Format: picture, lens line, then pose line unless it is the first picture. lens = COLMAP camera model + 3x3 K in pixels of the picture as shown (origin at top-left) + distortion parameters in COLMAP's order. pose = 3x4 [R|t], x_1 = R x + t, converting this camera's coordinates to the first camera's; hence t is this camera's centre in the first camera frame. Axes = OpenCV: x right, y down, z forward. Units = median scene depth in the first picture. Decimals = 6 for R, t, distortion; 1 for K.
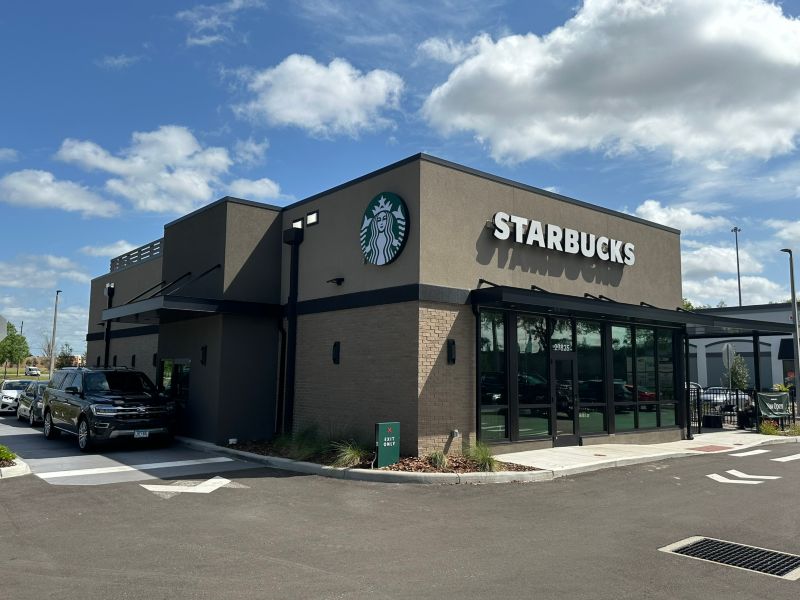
lens RADIAL K [[623.2, 0, 400.0], [0, 623.2, 300.0], [0, 0, 1]] dist [0.005811, -0.002815]
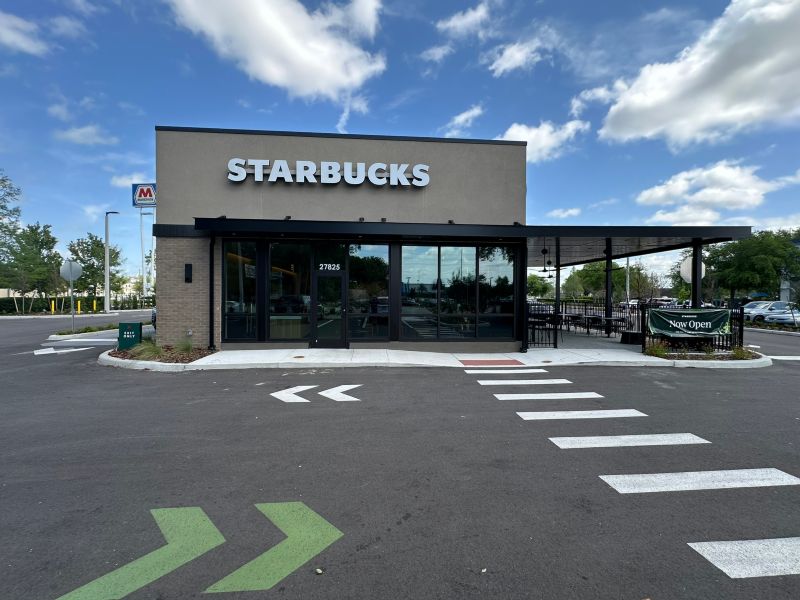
lens RADIAL K [[351.2, 0, 400.0], [0, 351.2, 300.0], [0, 0, 1]] dist [0.001061, 0.000030]
pose [[0.829499, -0.001636, -0.558506, 0.809602], [0.068251, 0.992798, 0.098459, 0.090348], [0.554322, -0.119790, 0.823637, 0.564370]]
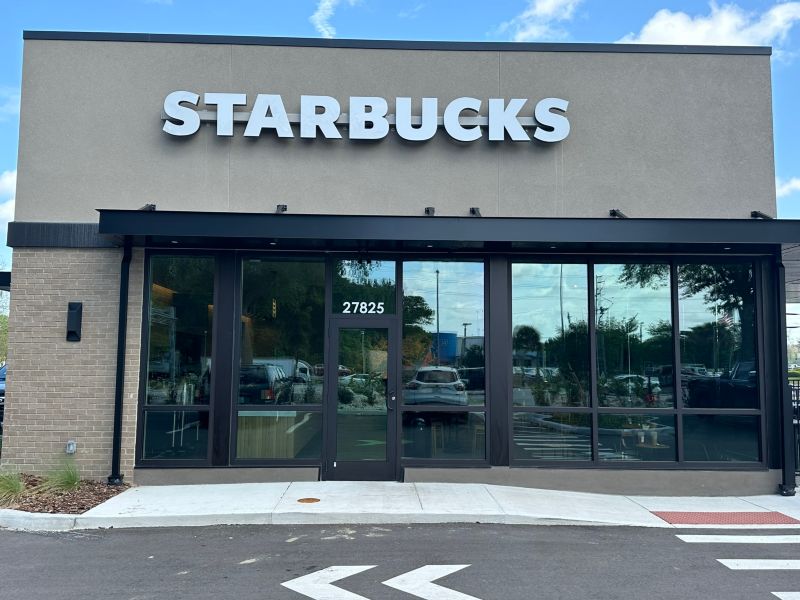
lens RADIAL K [[728.7, 0, 400.0], [0, 728.7, 300.0], [0, 0, 1]] dist [0.174091, -0.301736]
pose [[0.805325, -0.060275, -0.589762, 0.745577], [0.071246, 0.997448, -0.004655, 0.082141], [0.588537, -0.038269, 0.807564, 0.520395]]
